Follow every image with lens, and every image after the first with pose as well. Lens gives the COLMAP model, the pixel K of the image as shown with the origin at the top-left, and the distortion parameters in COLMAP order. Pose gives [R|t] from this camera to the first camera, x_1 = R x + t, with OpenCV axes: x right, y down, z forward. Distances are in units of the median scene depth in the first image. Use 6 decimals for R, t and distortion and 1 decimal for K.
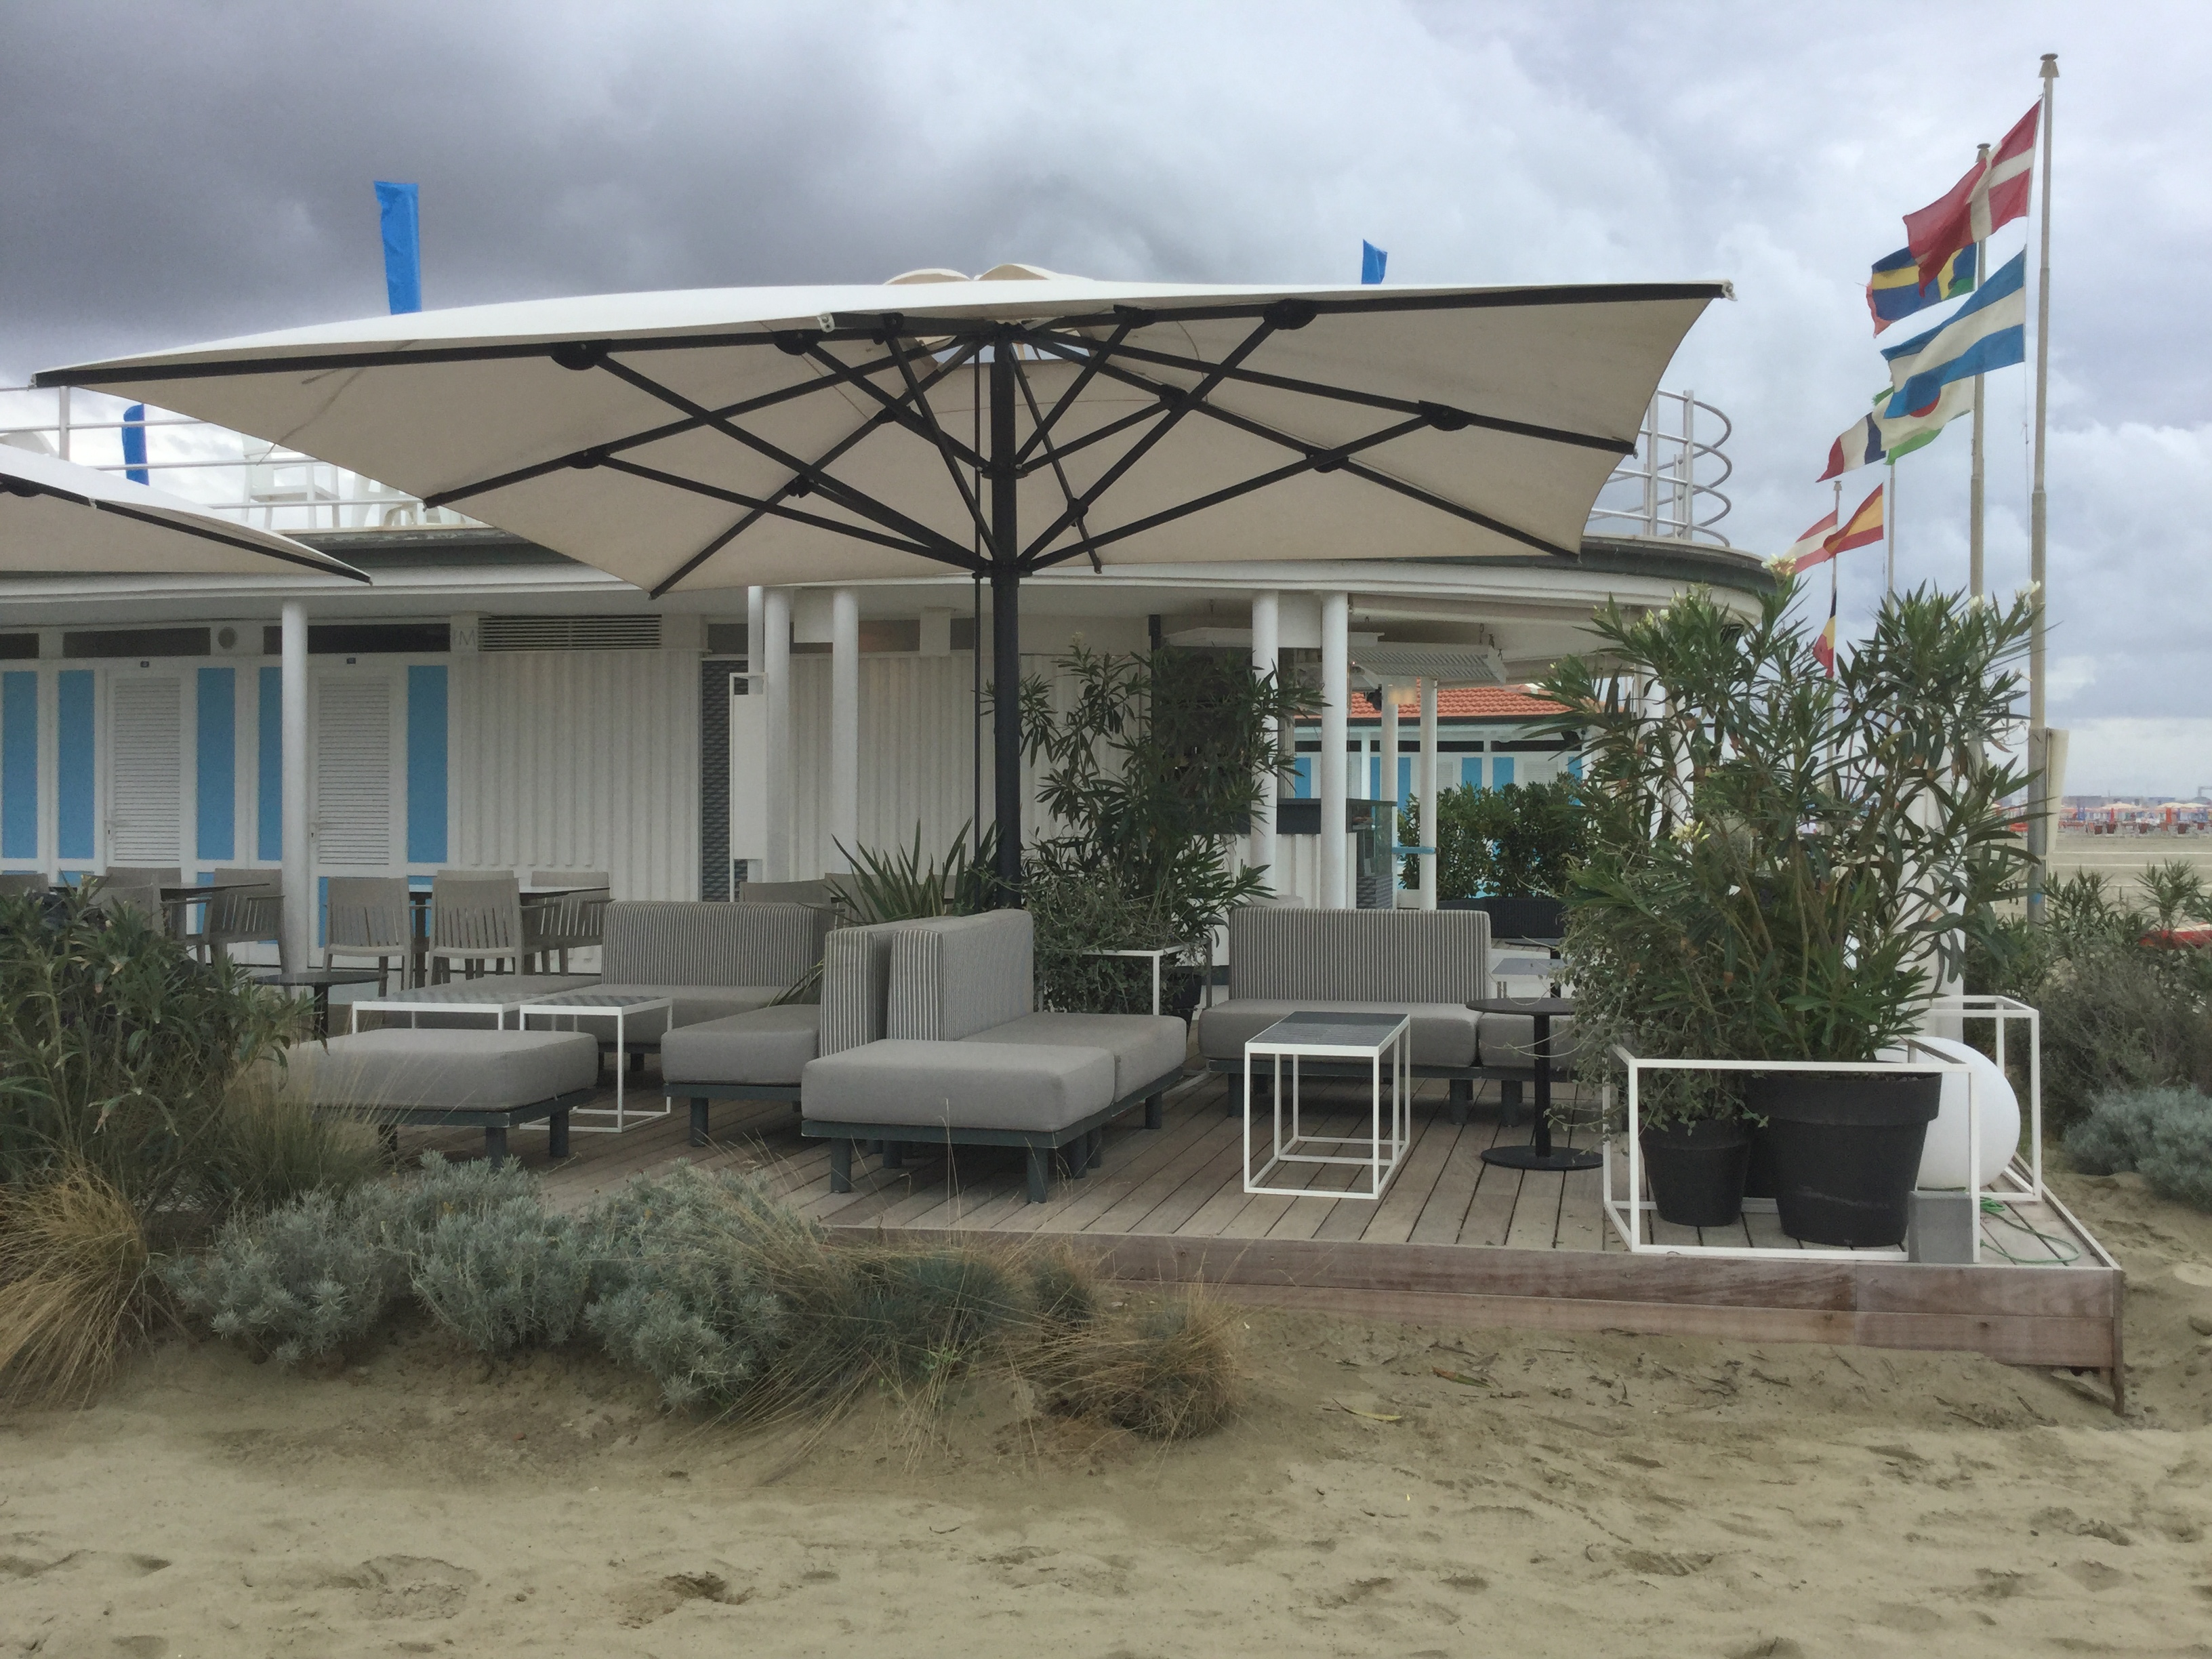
lens RADIAL K [[2020.4, 0, 1101.7], [0, 2020.4, 840.0], [0, 0, 1]] dist [0.009272, 0.000000]
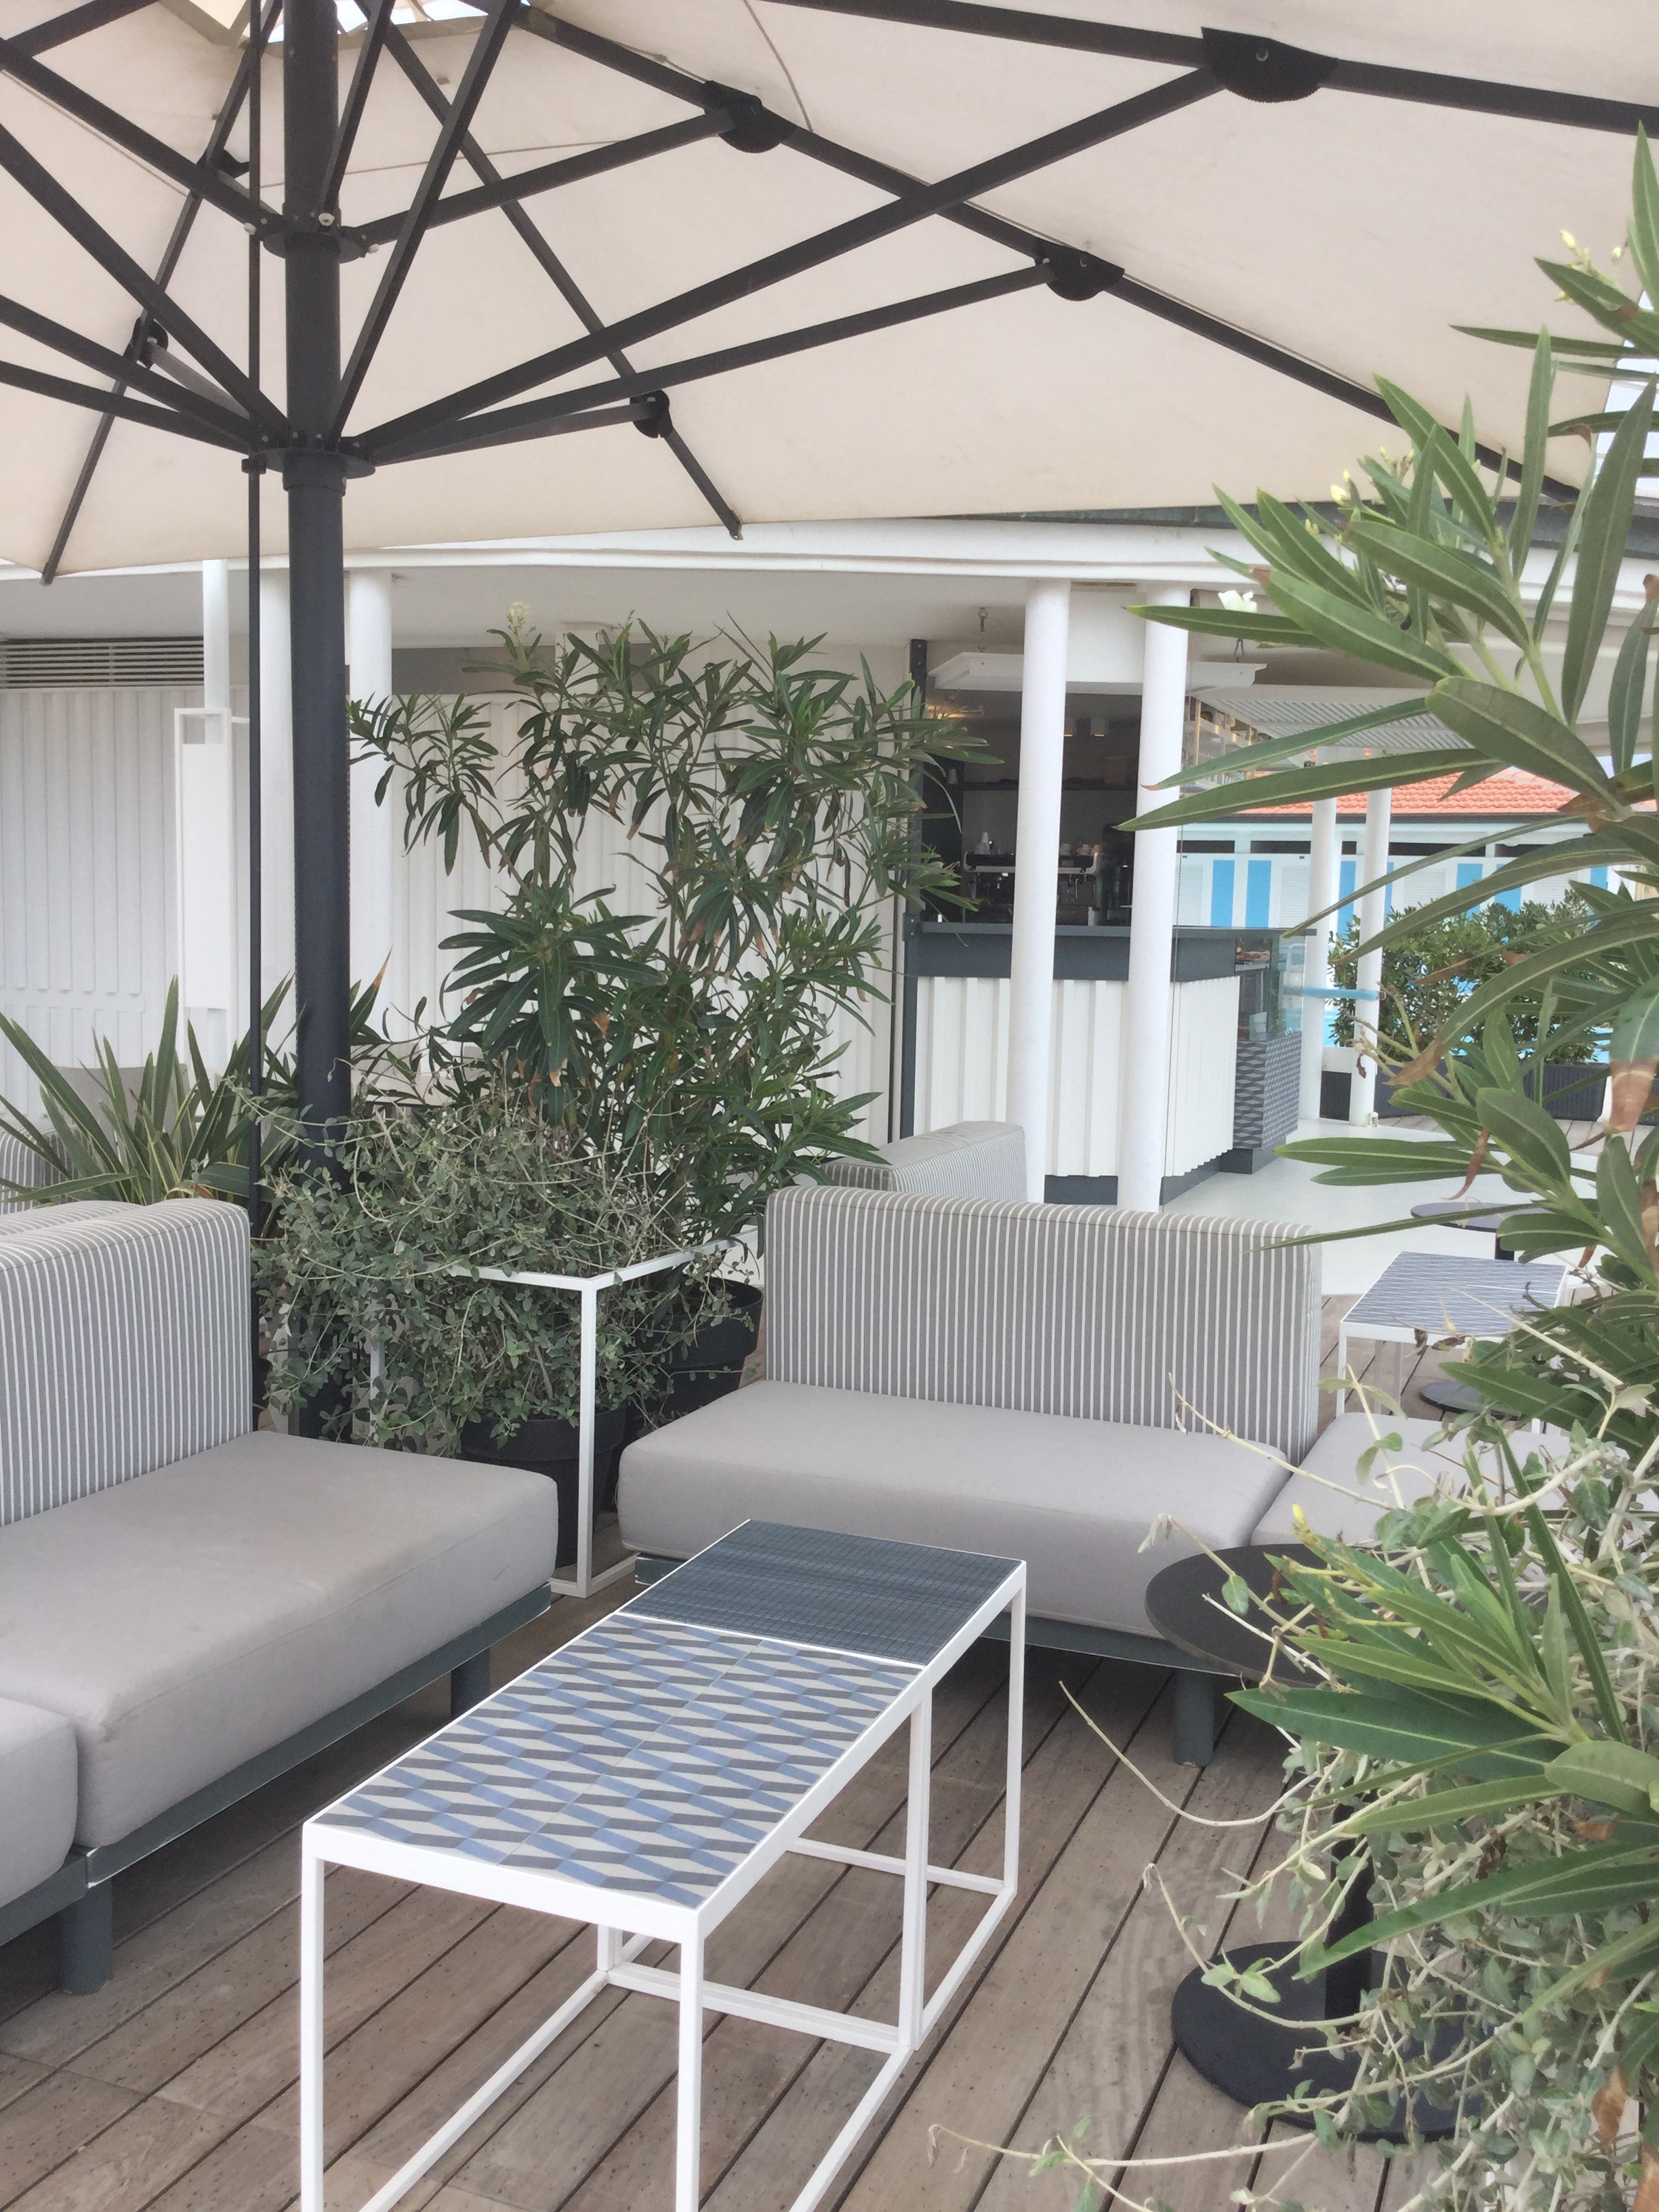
lens RADIAL K [[2020.4, 0, 822.2], [0, 2020.4, 1106.4], [0, 0, 1]] dist [0.009272, 0.000000]
pose [[0.990077, 0.039143, -0.134966, 0.099177], [-0.027413, 0.995769, 0.087705, -0.019215], [0.137828, -0.083135, 0.986961, 0.380245]]
